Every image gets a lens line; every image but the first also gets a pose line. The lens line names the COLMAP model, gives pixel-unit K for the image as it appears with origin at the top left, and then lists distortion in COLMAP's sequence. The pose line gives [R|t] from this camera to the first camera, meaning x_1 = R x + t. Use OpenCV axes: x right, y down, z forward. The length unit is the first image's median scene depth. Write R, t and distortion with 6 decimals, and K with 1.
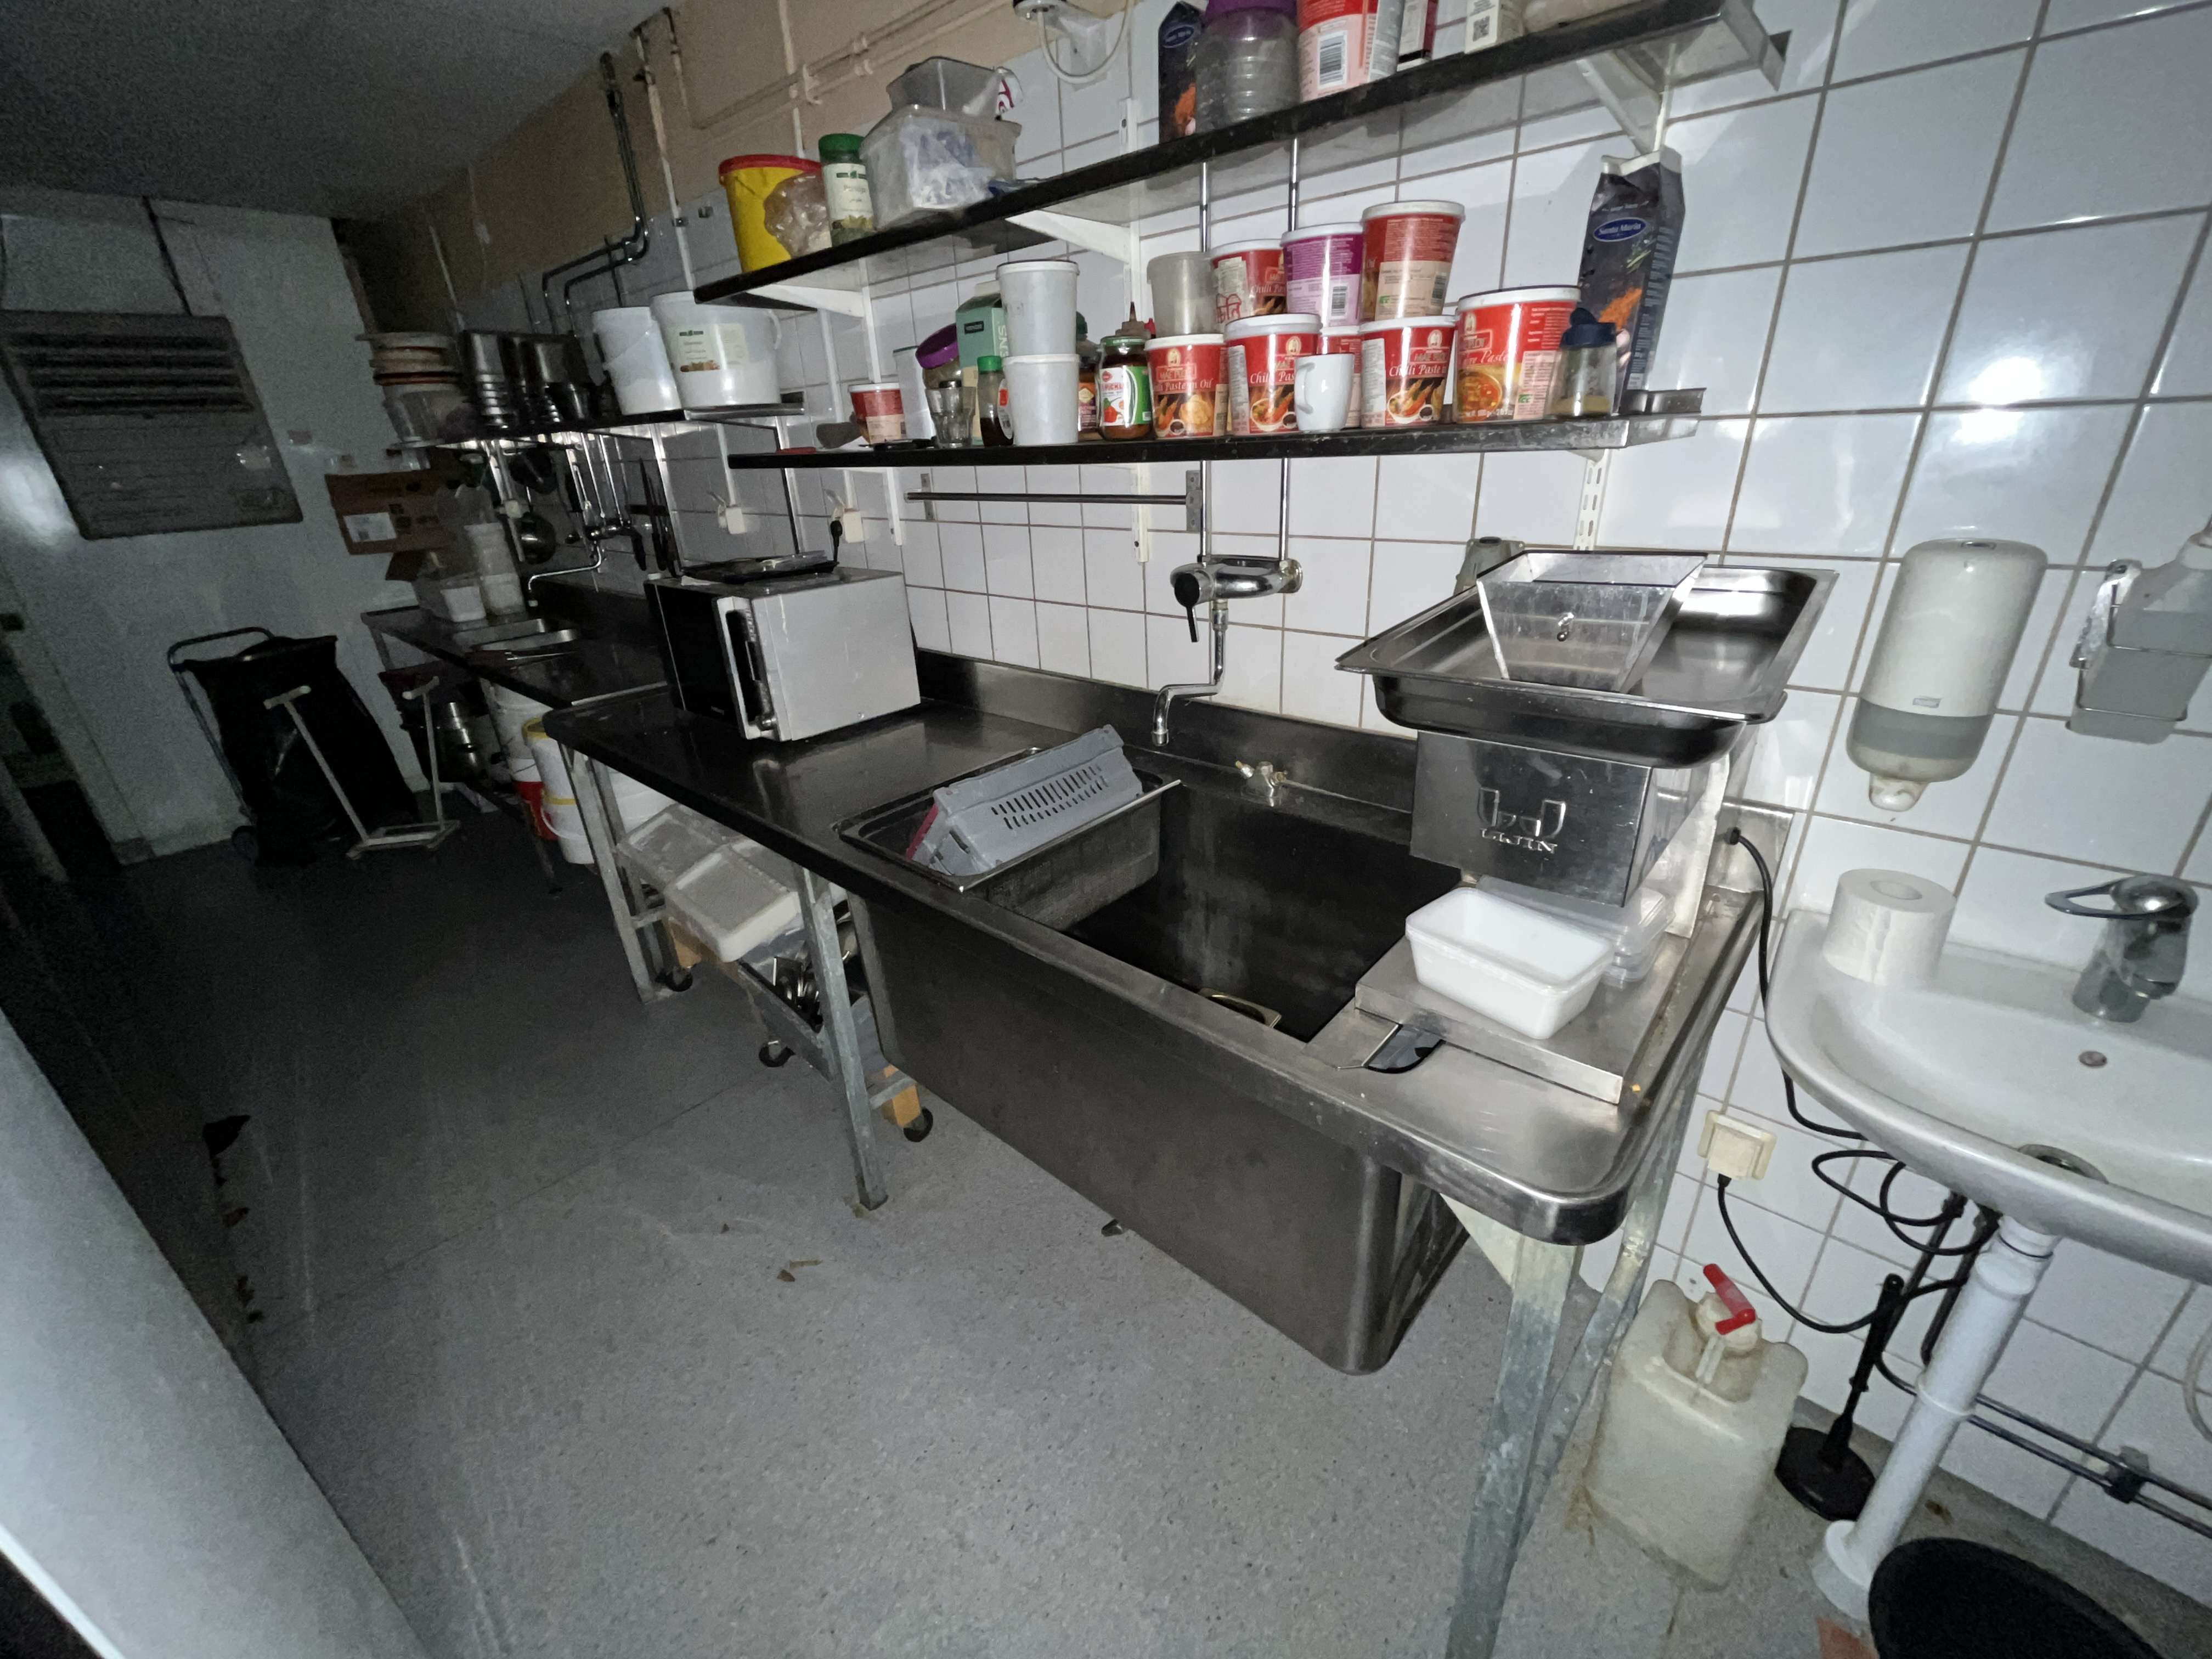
lens RADIAL K [[900.3, 0, 1105.5], [0, 900.3, 824.4], [0, 0, 1]] dist [0.001623, -0.002641]
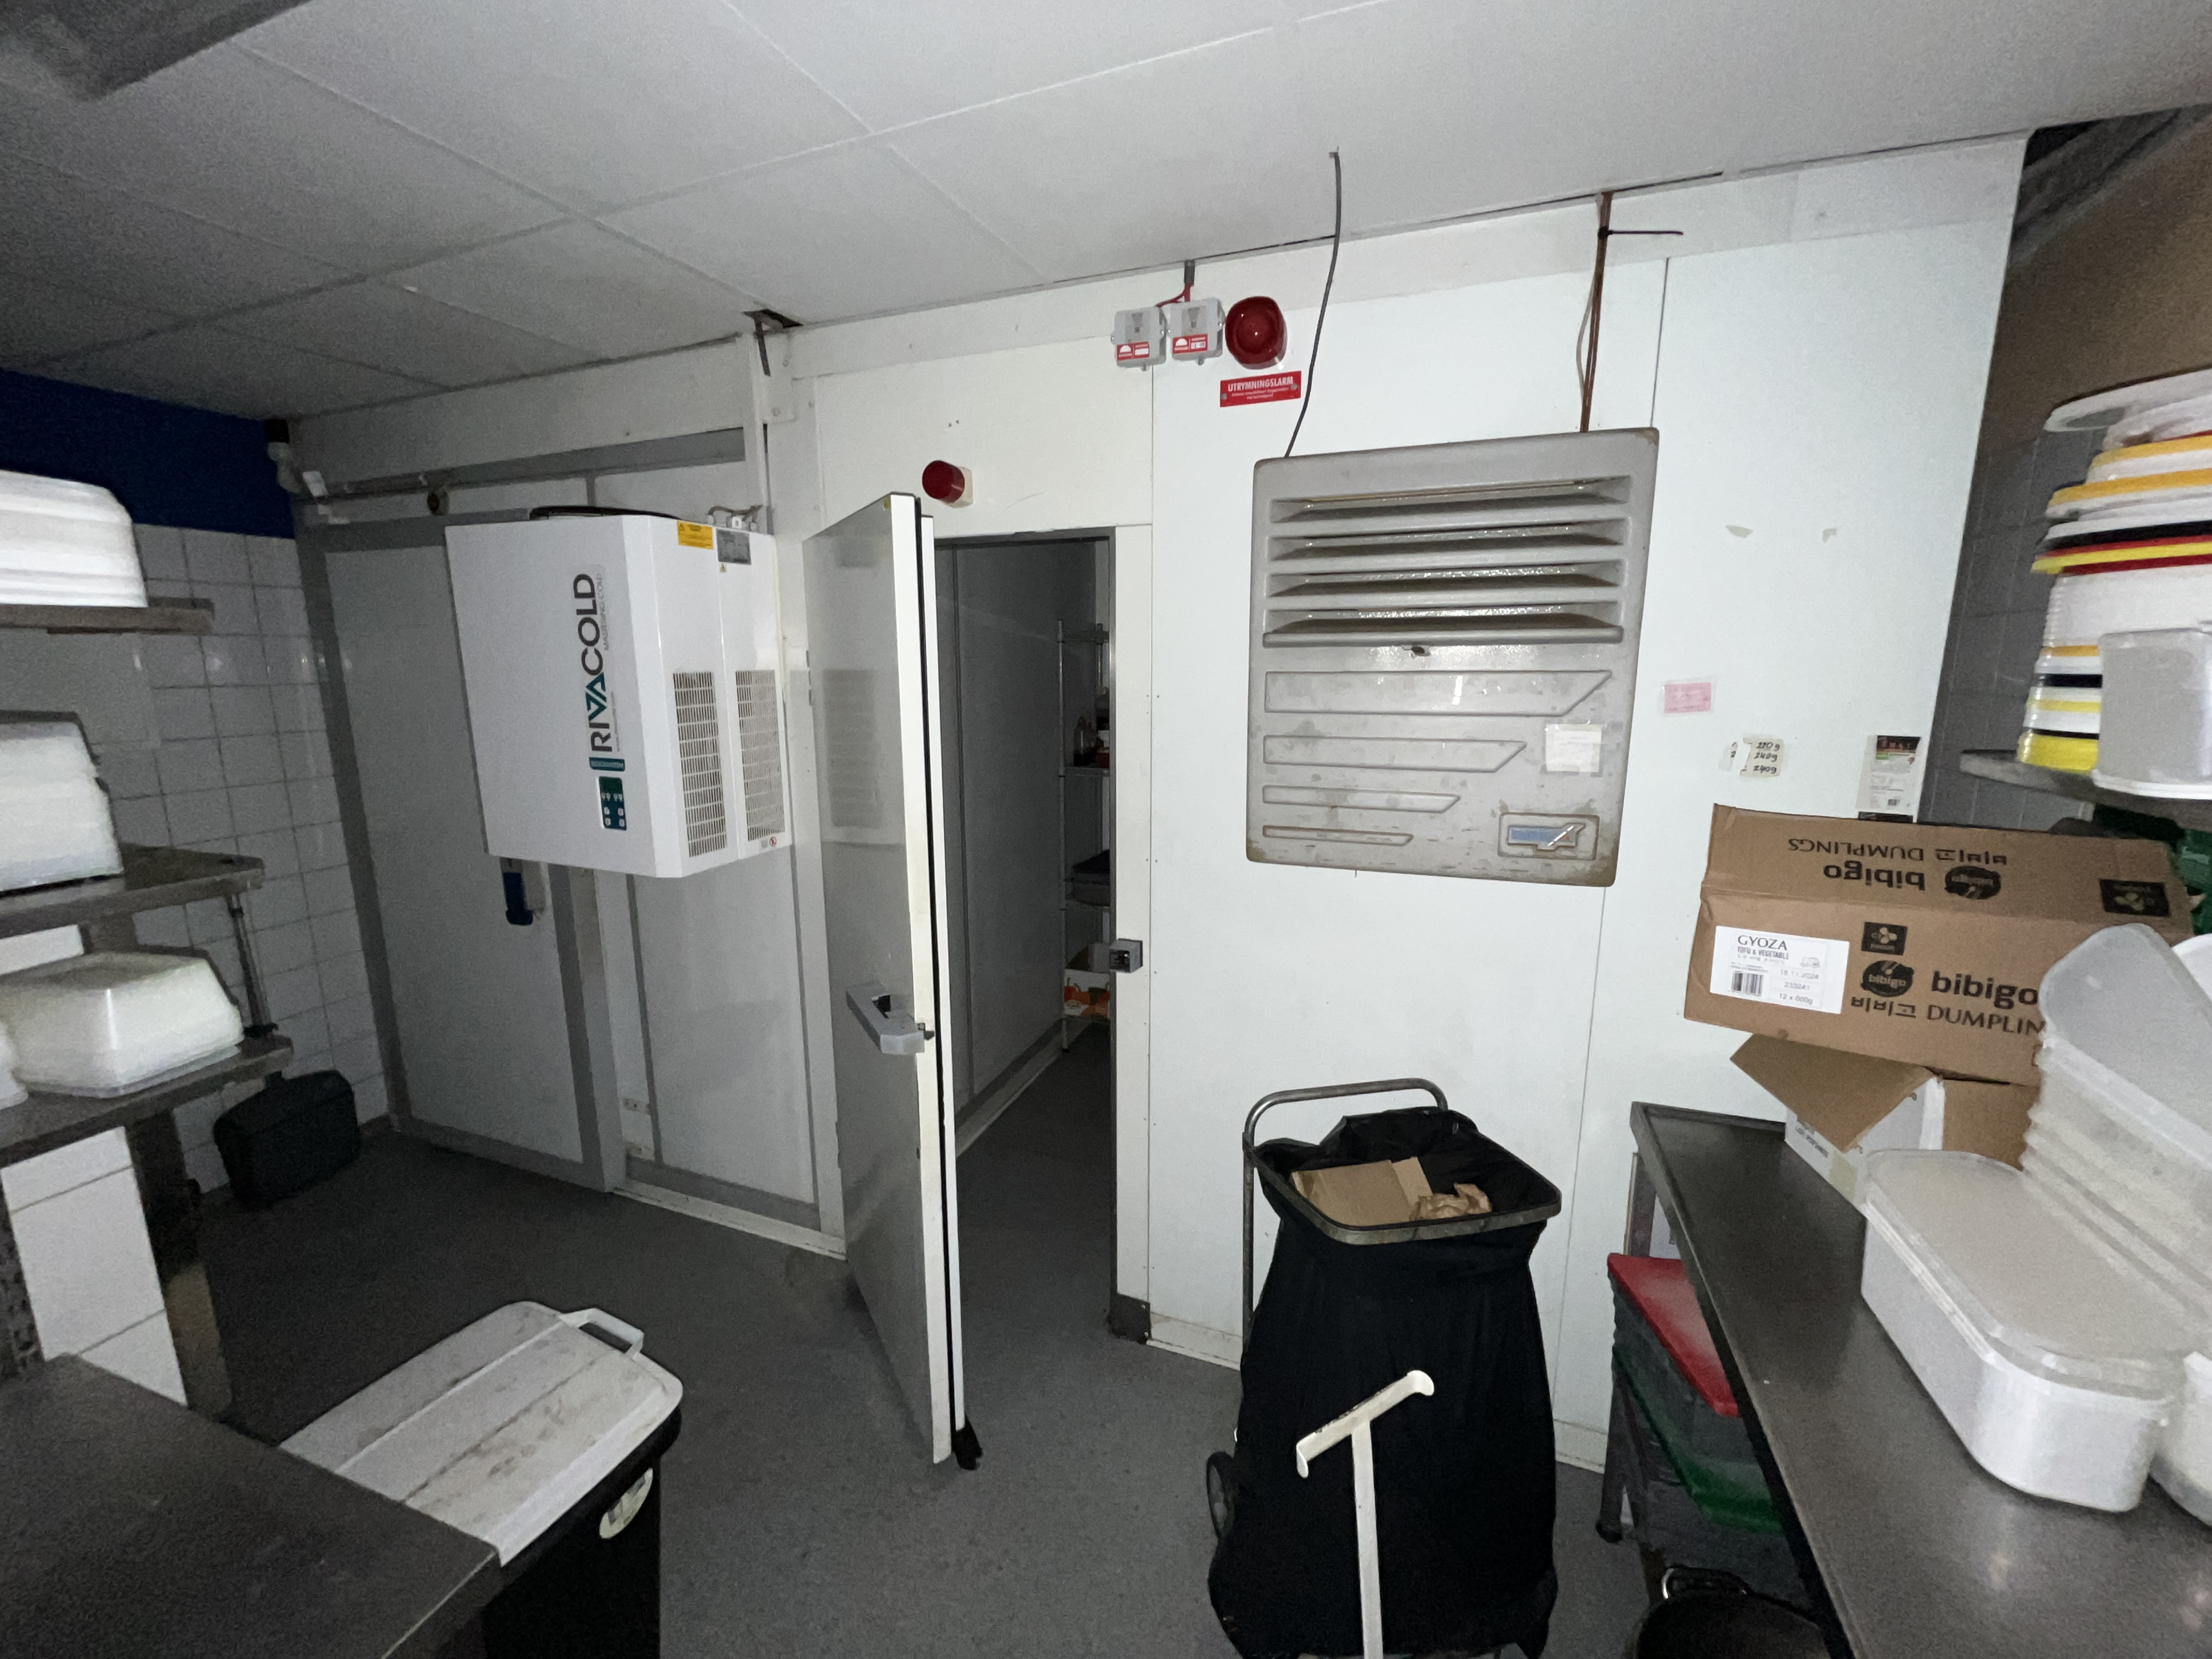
lens RADIAL K [[900.3, 0, 1105.5], [0, 900.3, 824.4], [0, 0, 1]] dist [0.001623, -0.002641]
pose [[0.363366, 0.209455, -0.907796, -0.621013], [-0.386766, 0.920381, 0.057547, -0.305719], [0.847572, 0.330194, 0.415445, 0.635627]]
